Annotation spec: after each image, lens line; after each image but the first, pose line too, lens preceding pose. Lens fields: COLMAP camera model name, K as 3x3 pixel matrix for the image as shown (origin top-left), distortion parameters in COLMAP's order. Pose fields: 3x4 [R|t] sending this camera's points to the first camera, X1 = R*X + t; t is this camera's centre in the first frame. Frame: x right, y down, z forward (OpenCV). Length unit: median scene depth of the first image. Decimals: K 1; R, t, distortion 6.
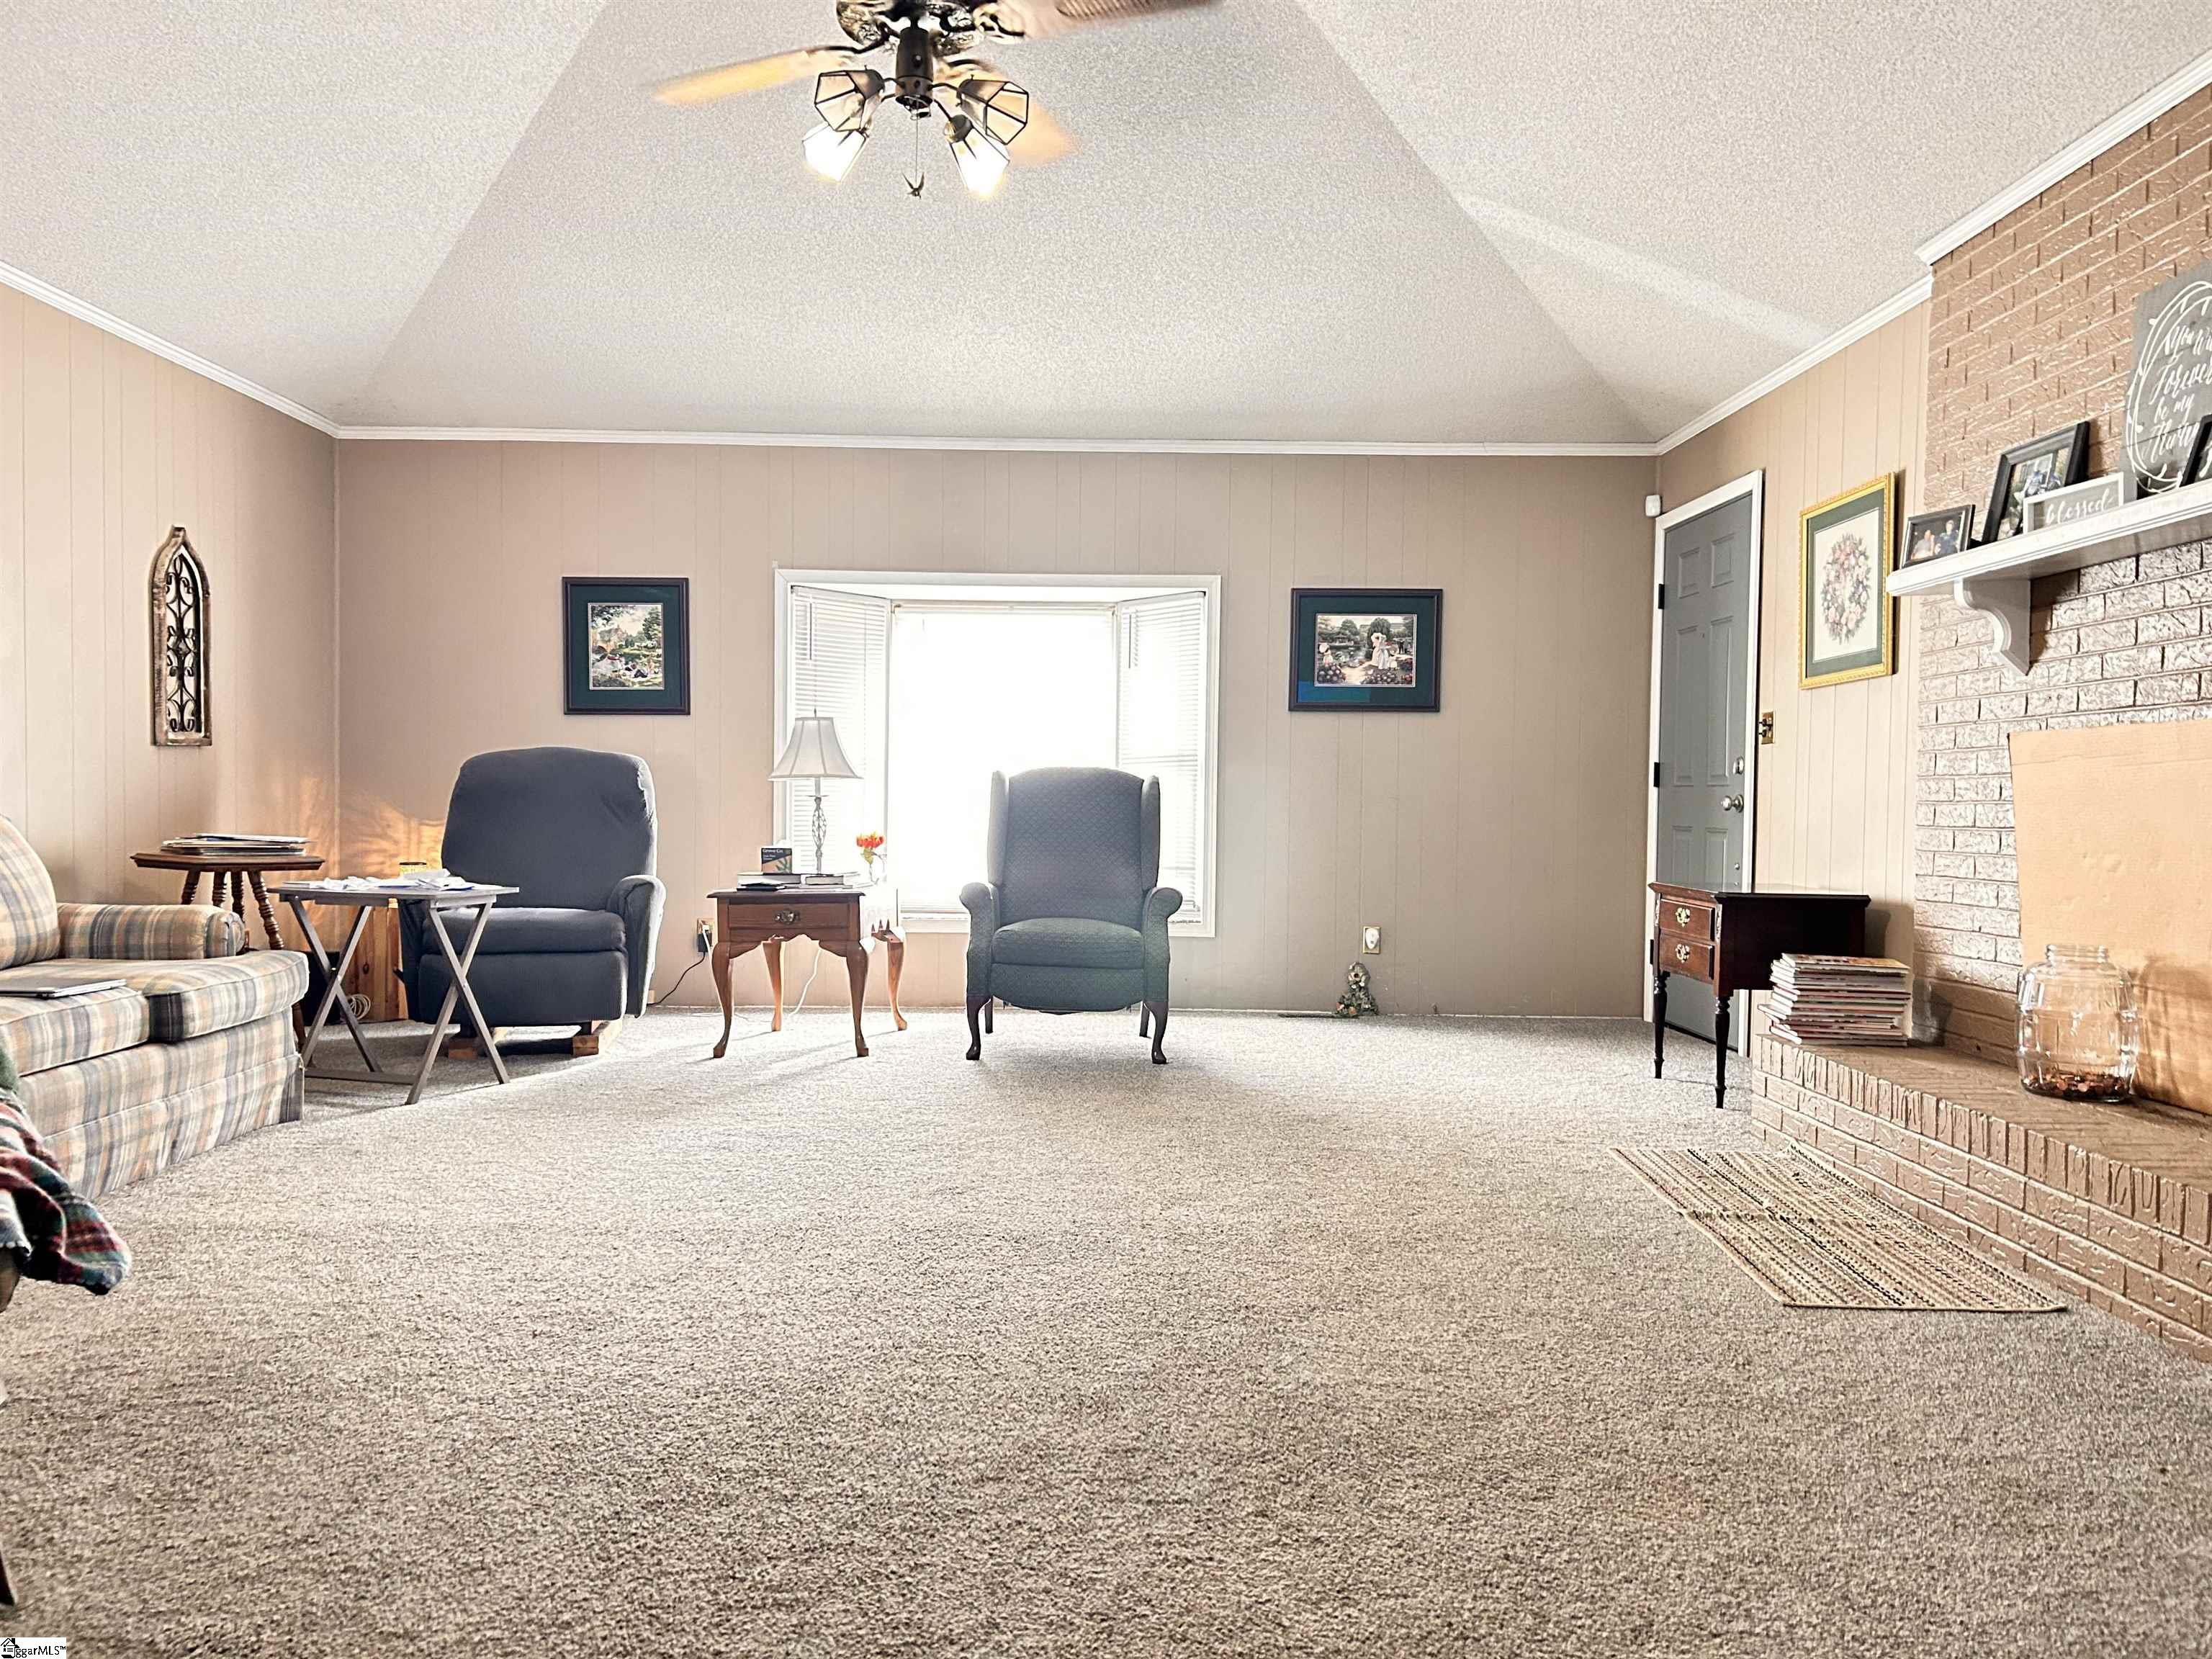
lens RADIAL K [[1653.6, 0, 1107.4], [0, 1653.6, 840.0], [0, 0, 1]] dist [0.005731, 0.000410]
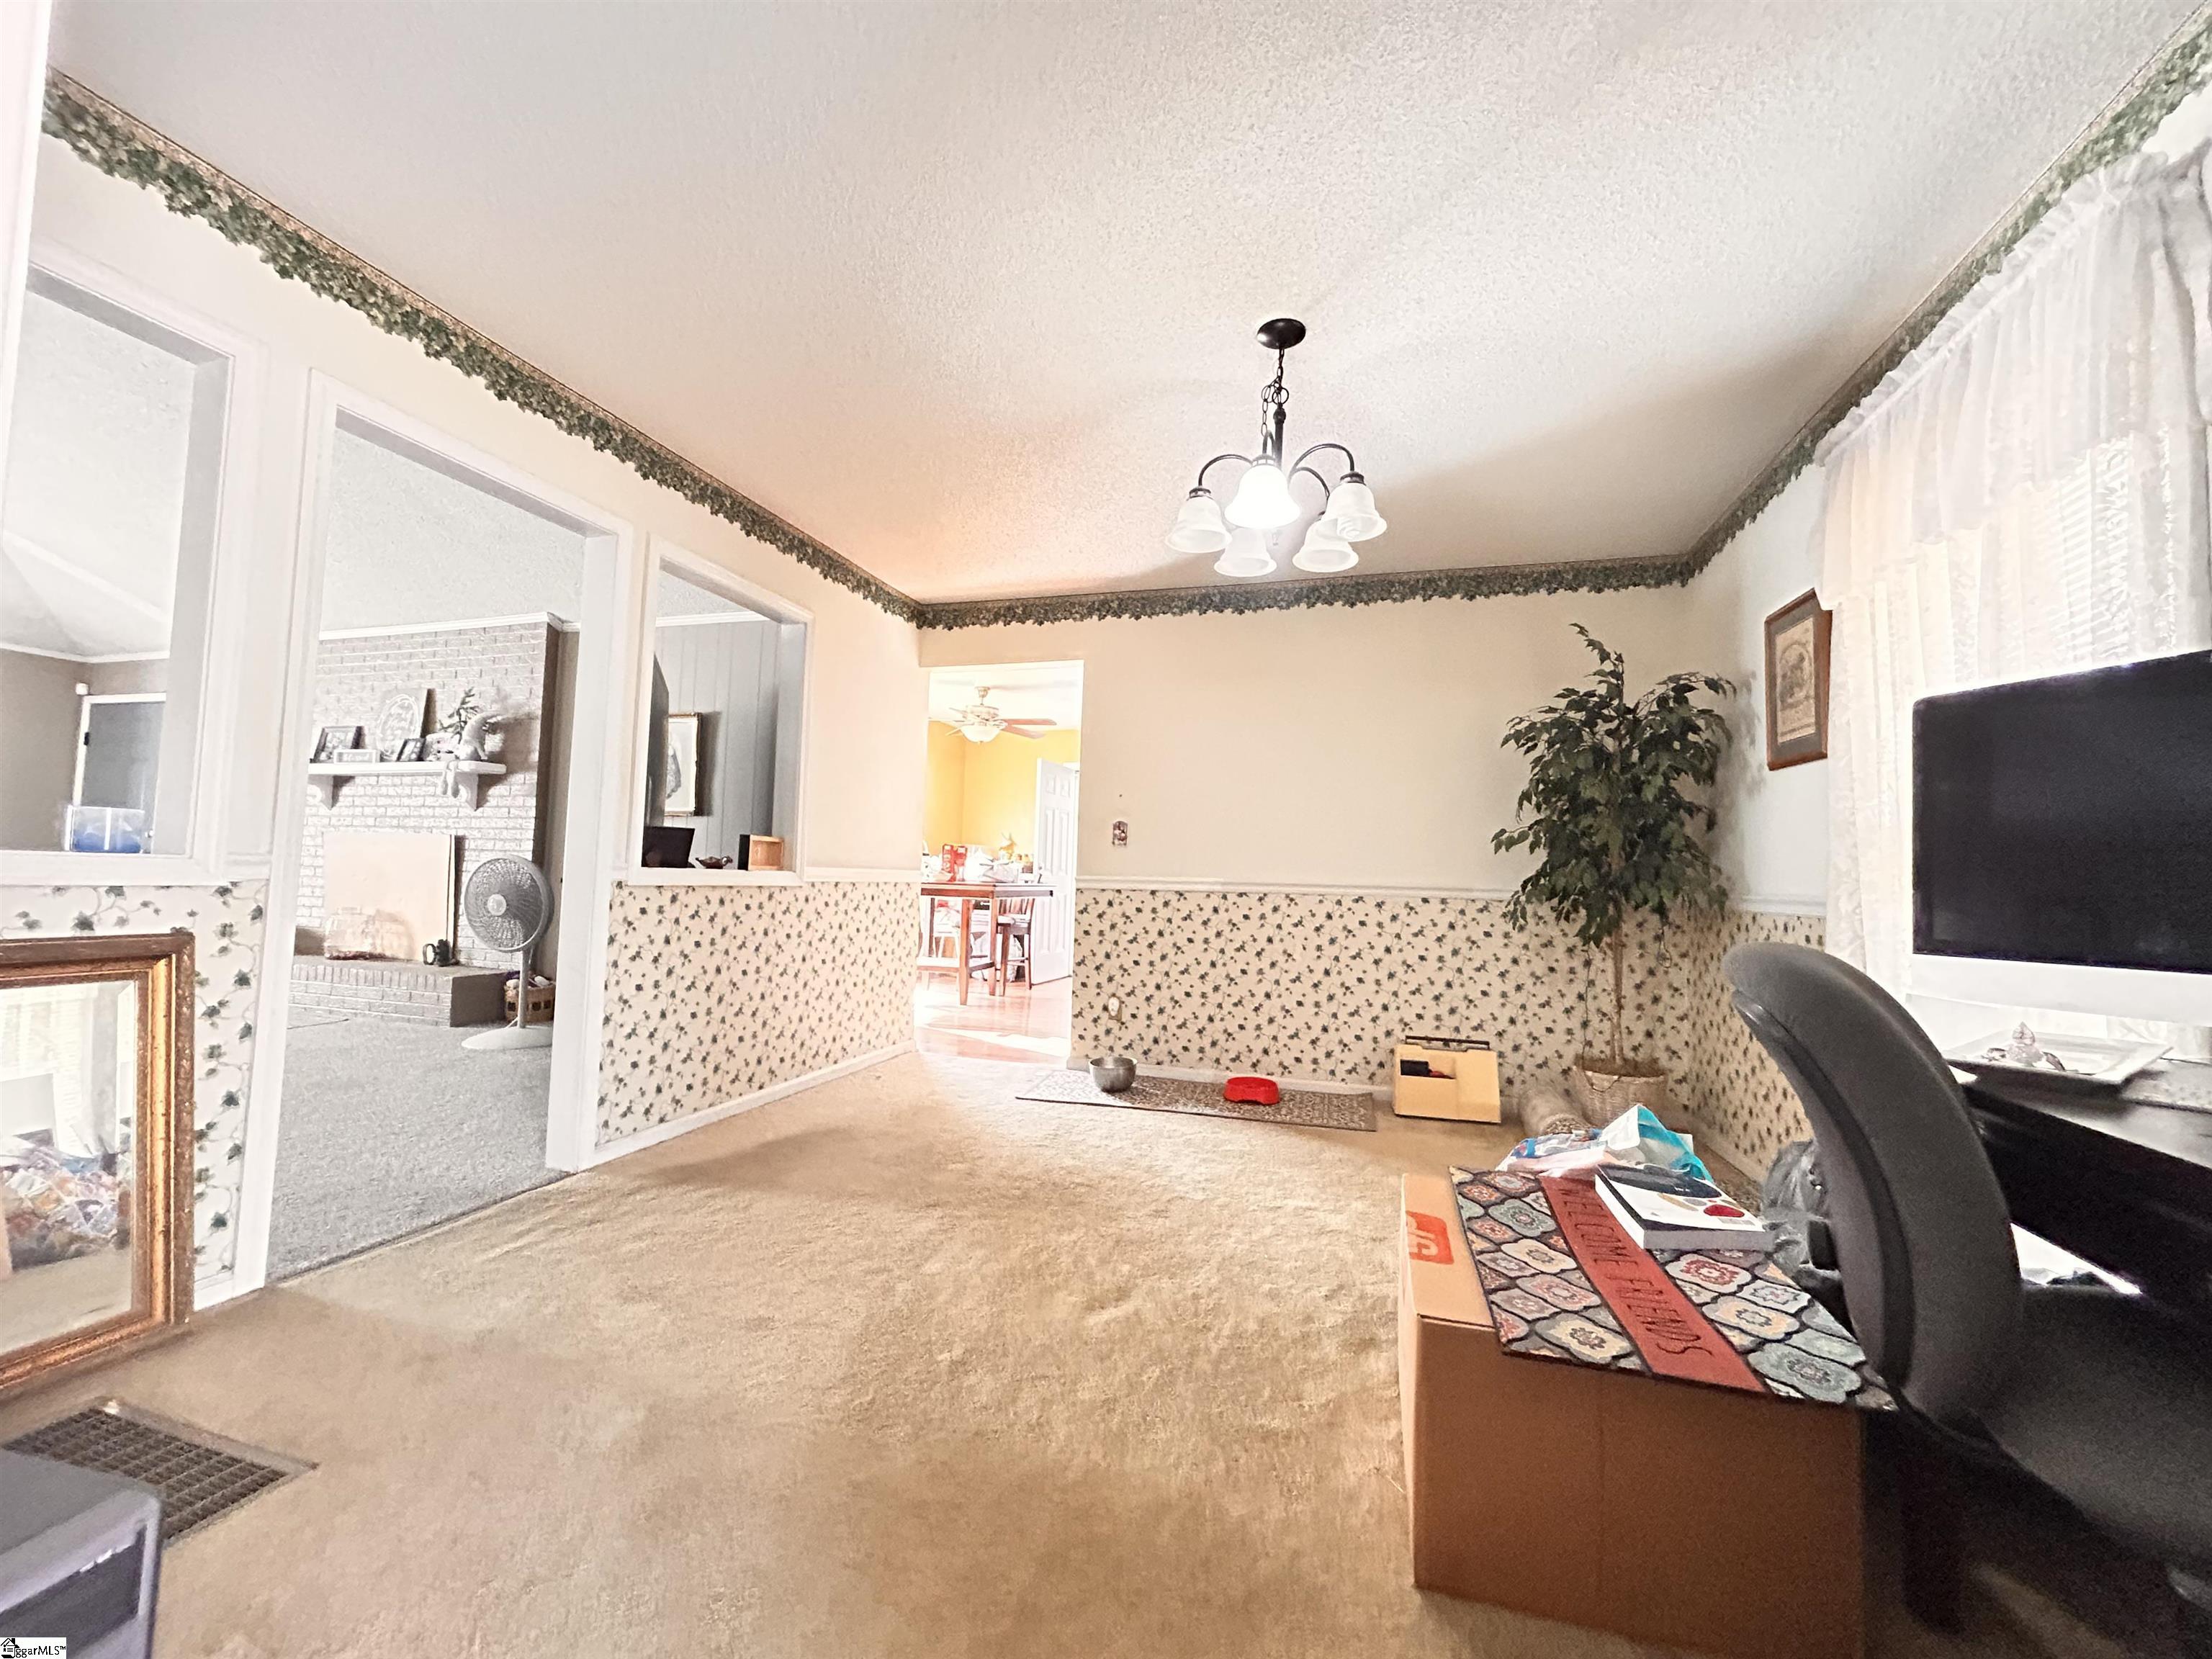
lens RADIAL K [[887.8, 0, 1103.9], [0, 887.8, 839.0], [0, 0, 1]] dist [-0.002774, 0.000207]
pose [[0.289899, 0.041741, 0.956146, -0.506899], [-0.004876, 0.999100, -0.042137, 0.003569], [-0.957045, 0.007553, 0.289842, -0.695914]]
